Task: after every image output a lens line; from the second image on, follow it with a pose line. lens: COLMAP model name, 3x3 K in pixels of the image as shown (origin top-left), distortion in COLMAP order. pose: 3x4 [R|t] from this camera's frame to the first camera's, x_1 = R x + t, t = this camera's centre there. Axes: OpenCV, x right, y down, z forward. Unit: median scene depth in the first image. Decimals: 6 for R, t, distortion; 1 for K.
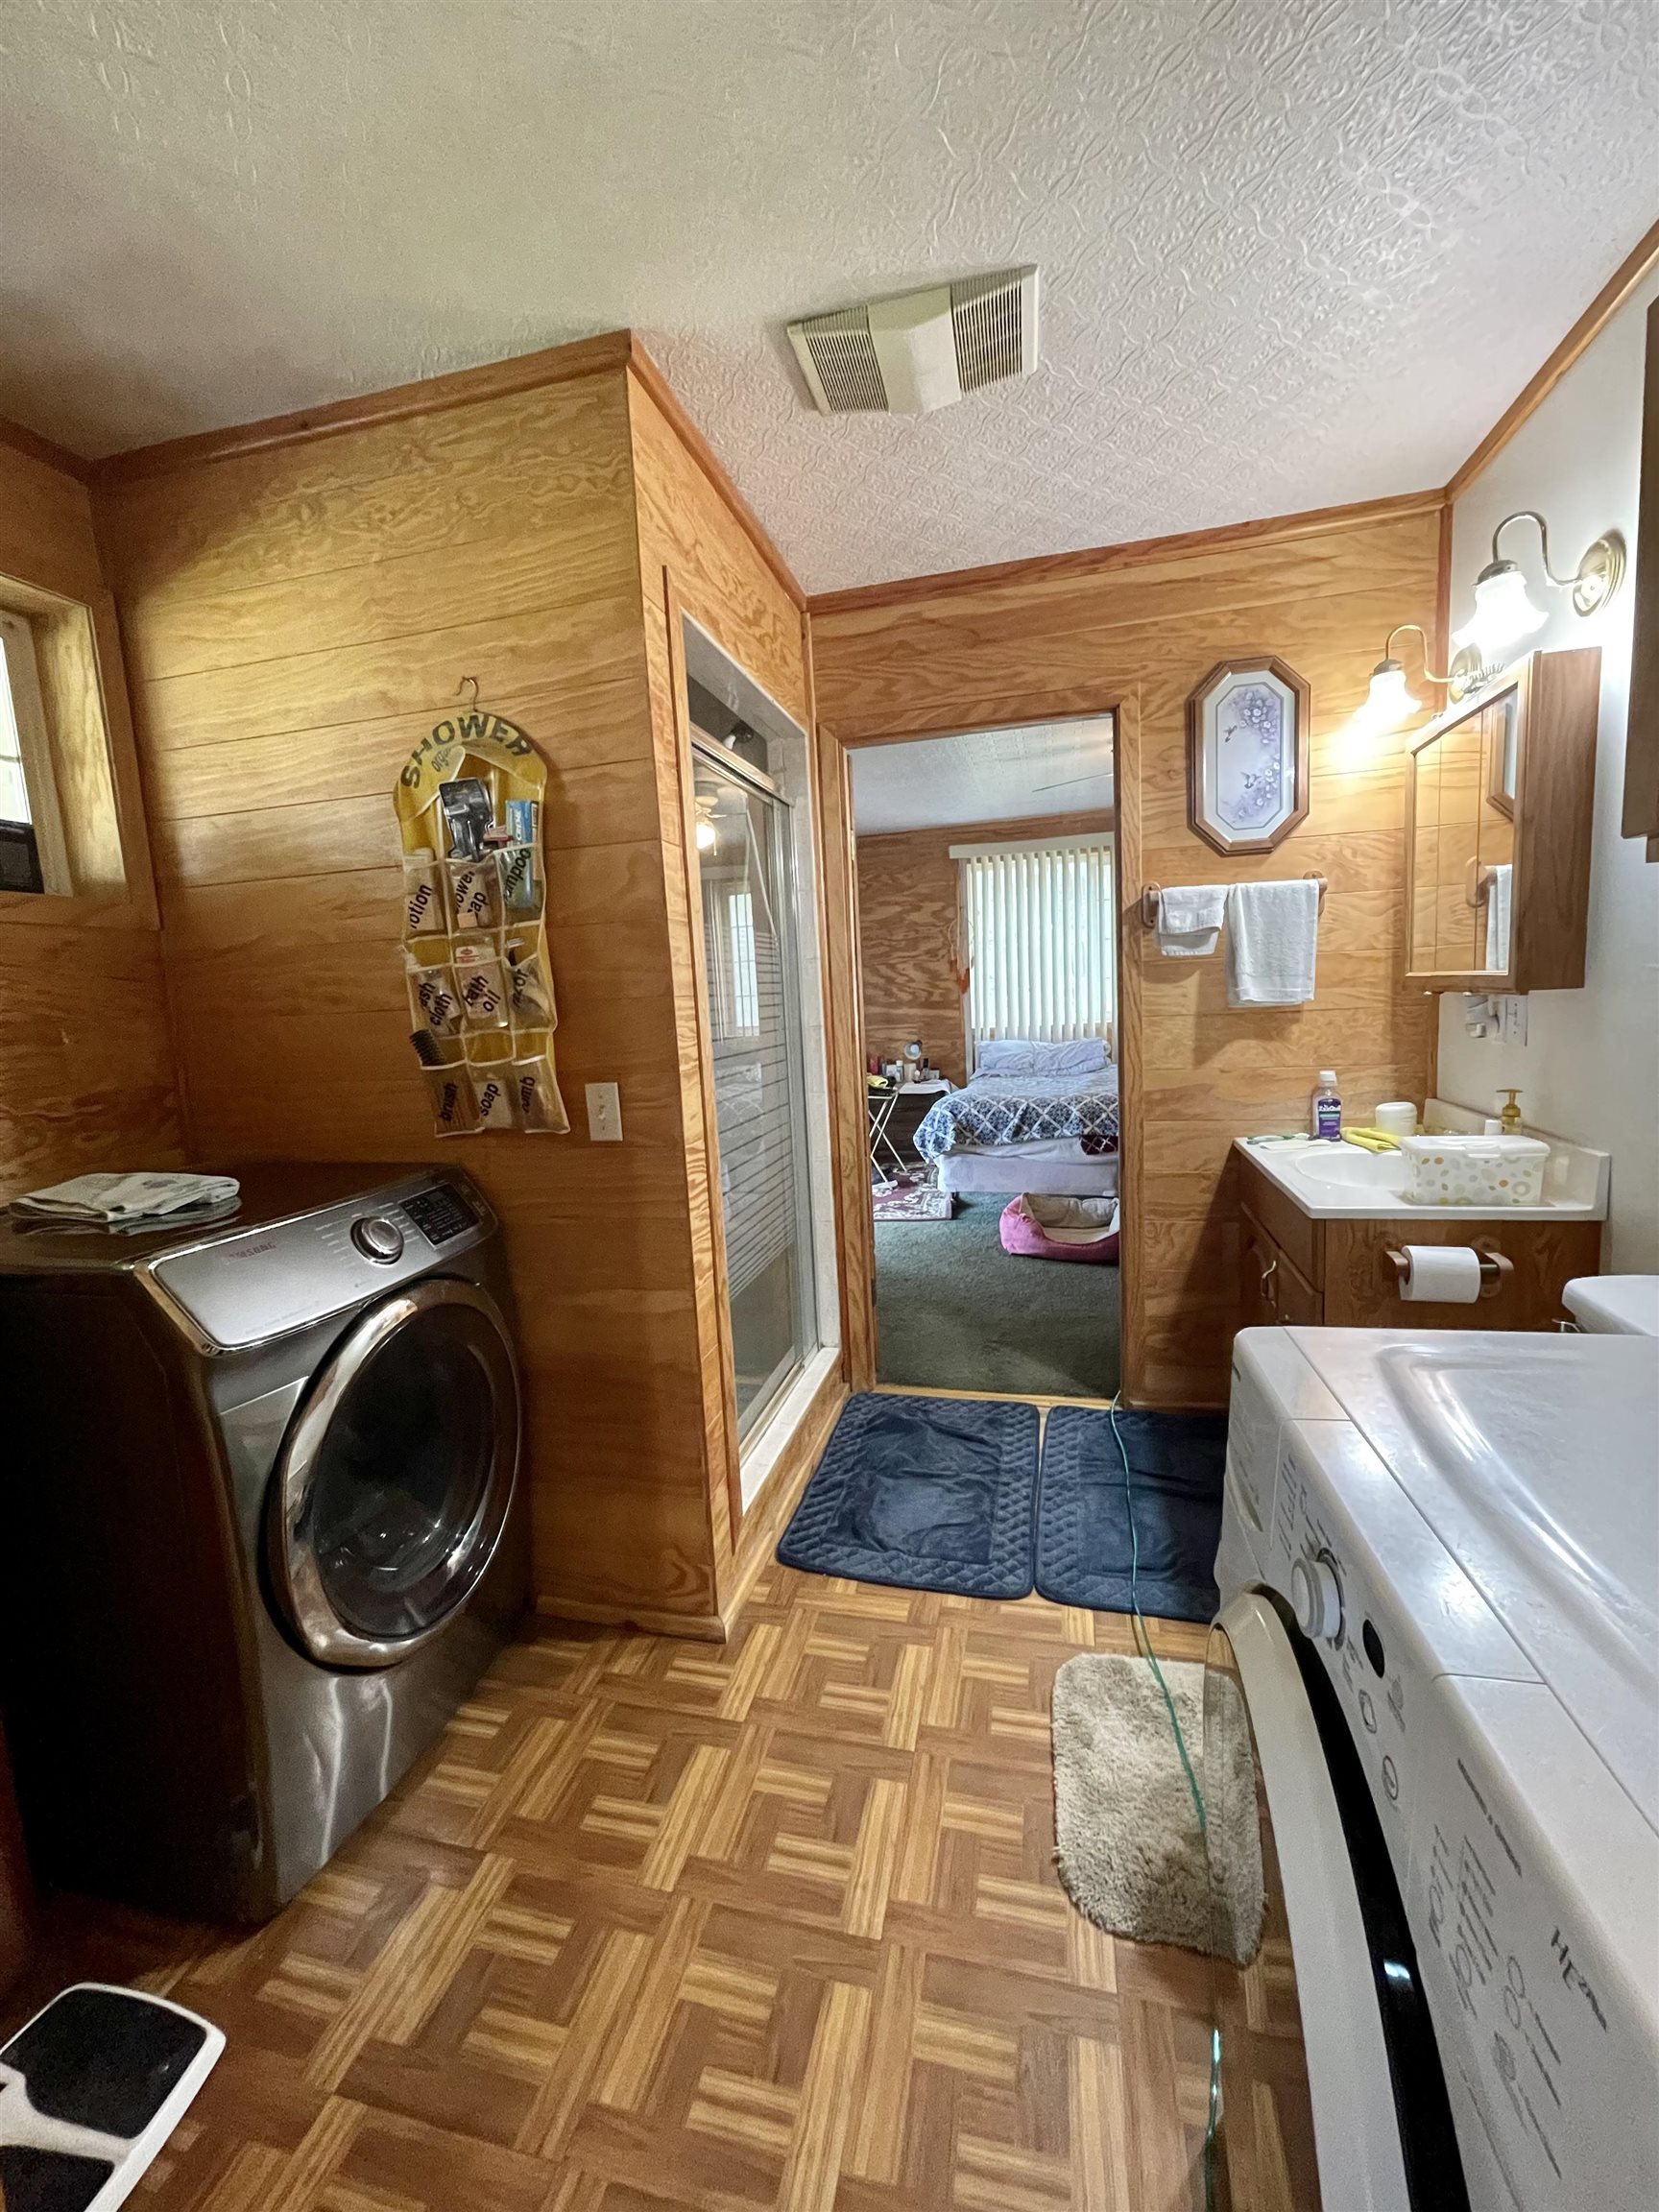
lens RADIAL K [[890.0, 0, 823.2], [0, 890.0, 1103.0], [0, 0, 1]] dist [-0.000087, -0.000002]
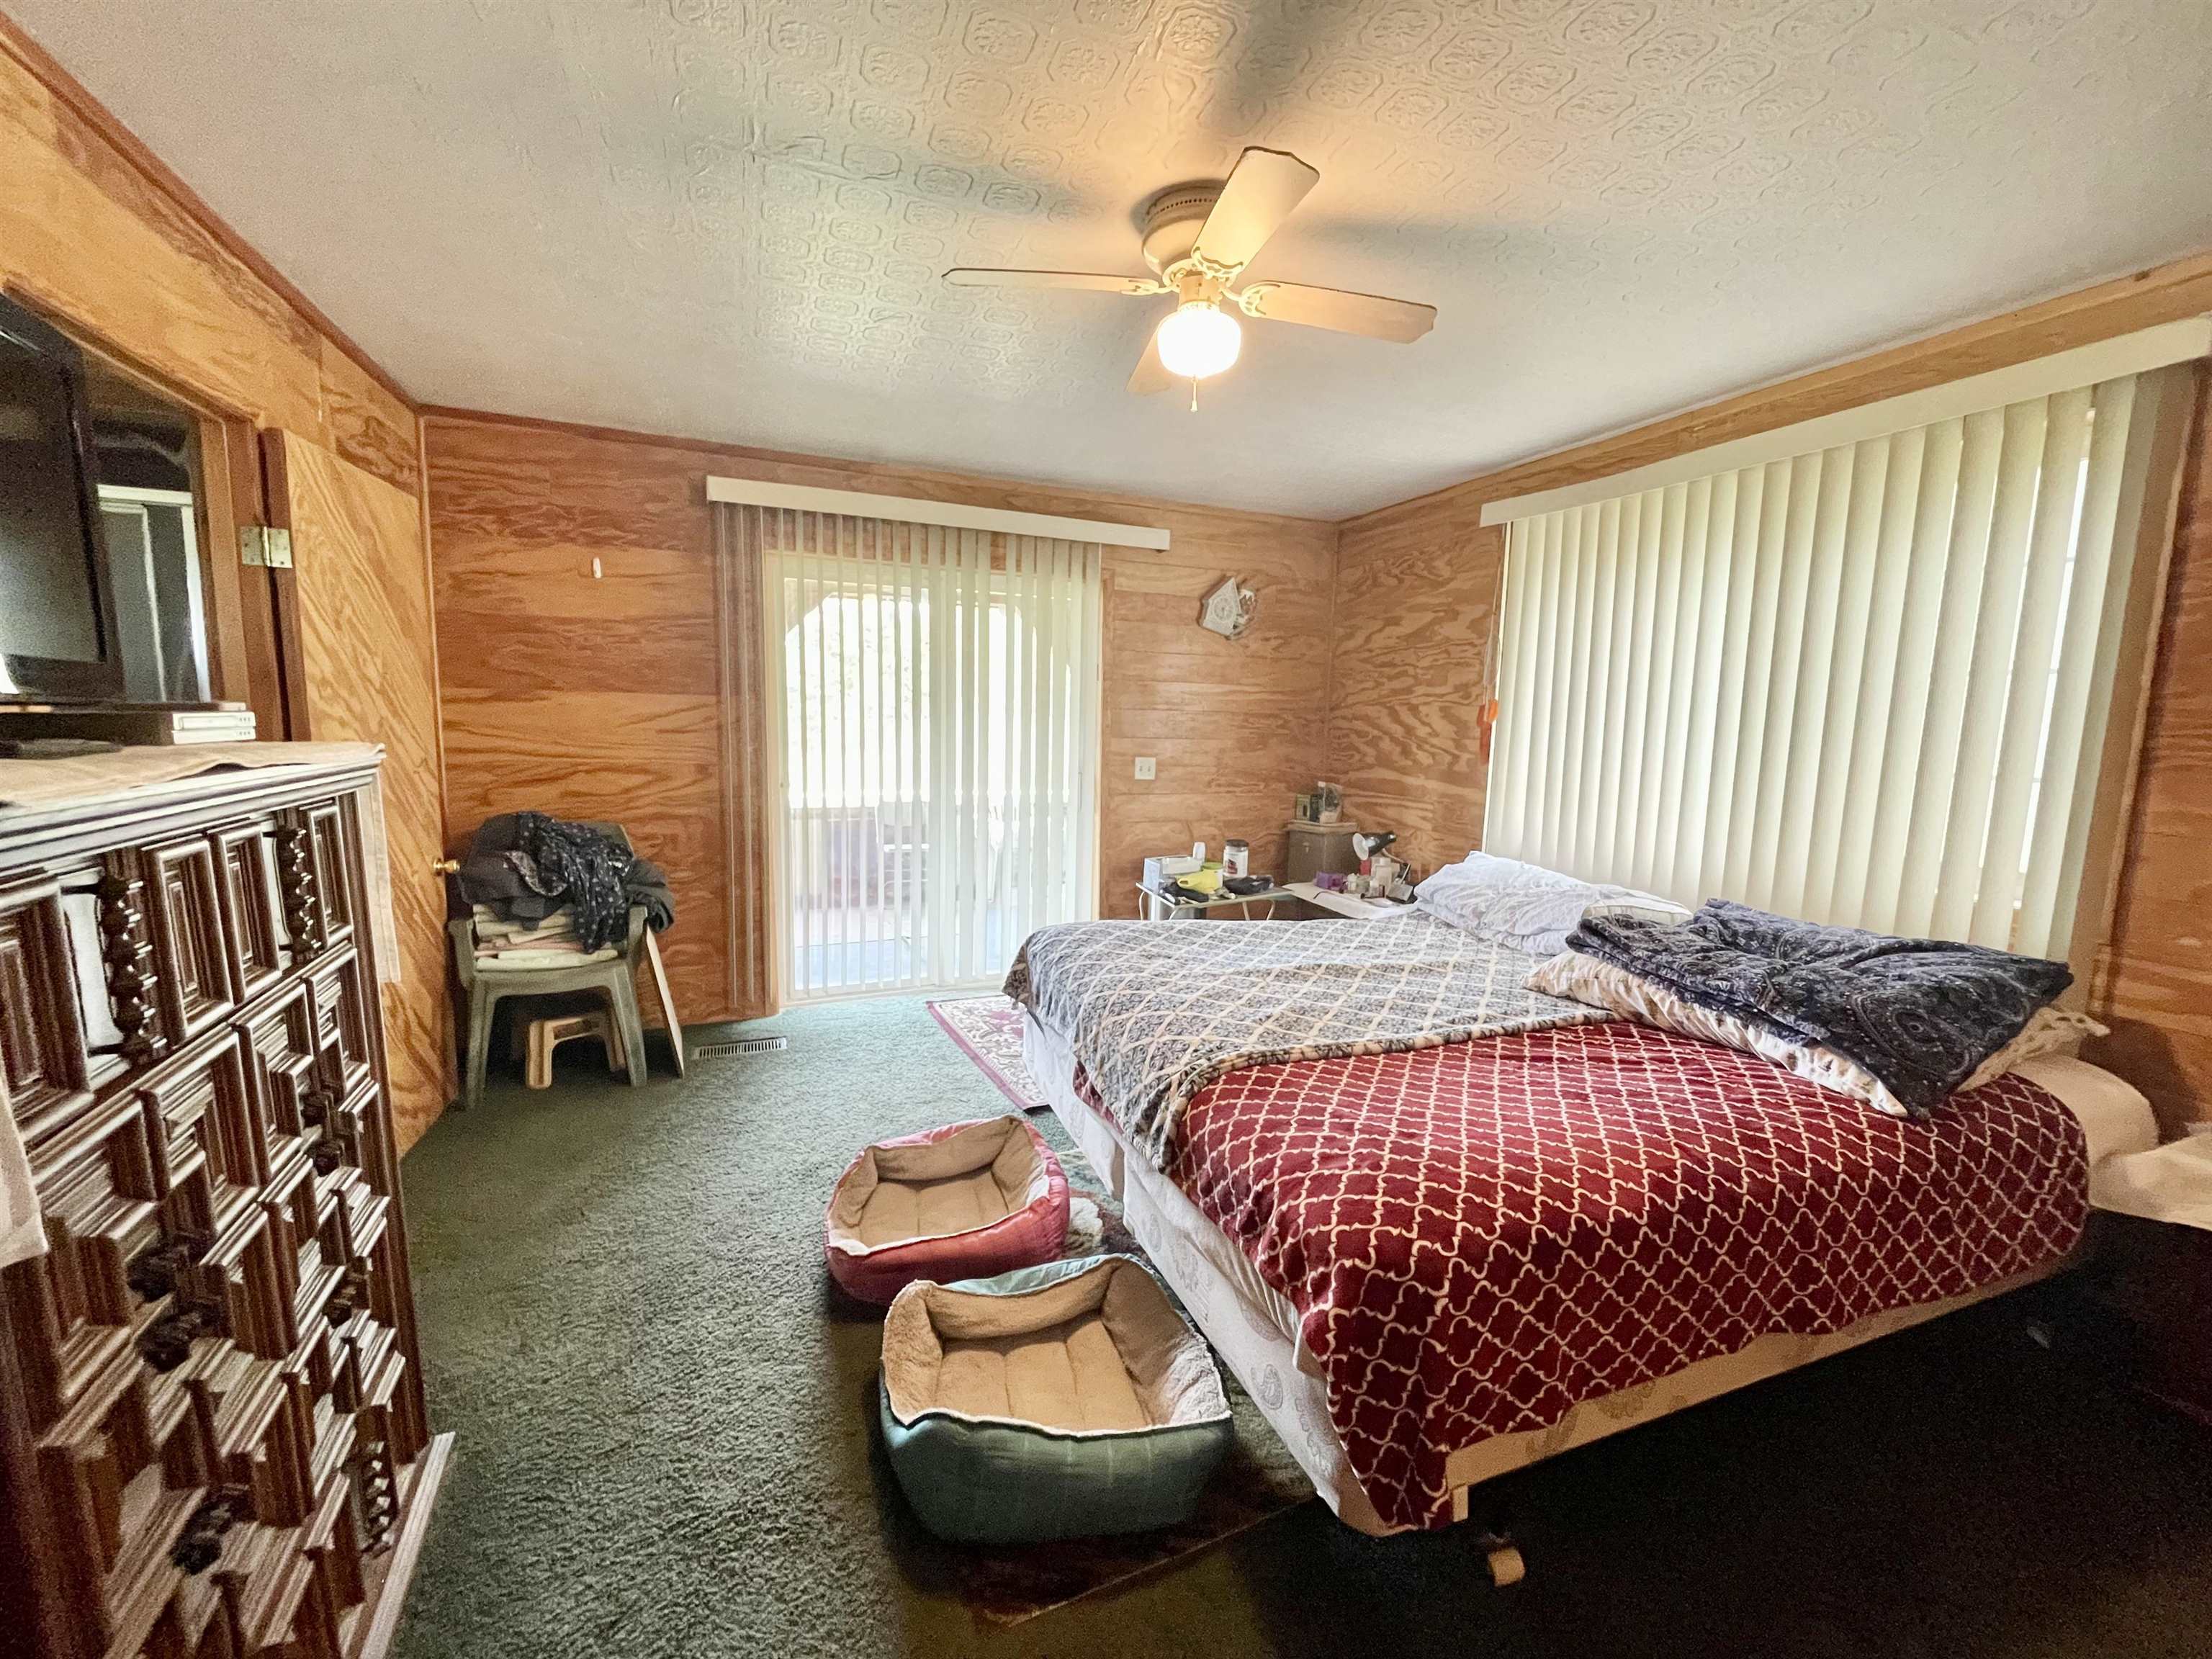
lens RADIAL K [[890.0, 0, 1107.7], [0, 890.0, 834.4], [0, 0, 1]] dist [-0.000087, -0.000002]
pose [[0.610939, 0.165182, -0.774253, 0.450953], [-0.146627, 0.984679, 0.094377, -0.095190], [0.777981, 0.055868, 0.625799, 0.449220]]
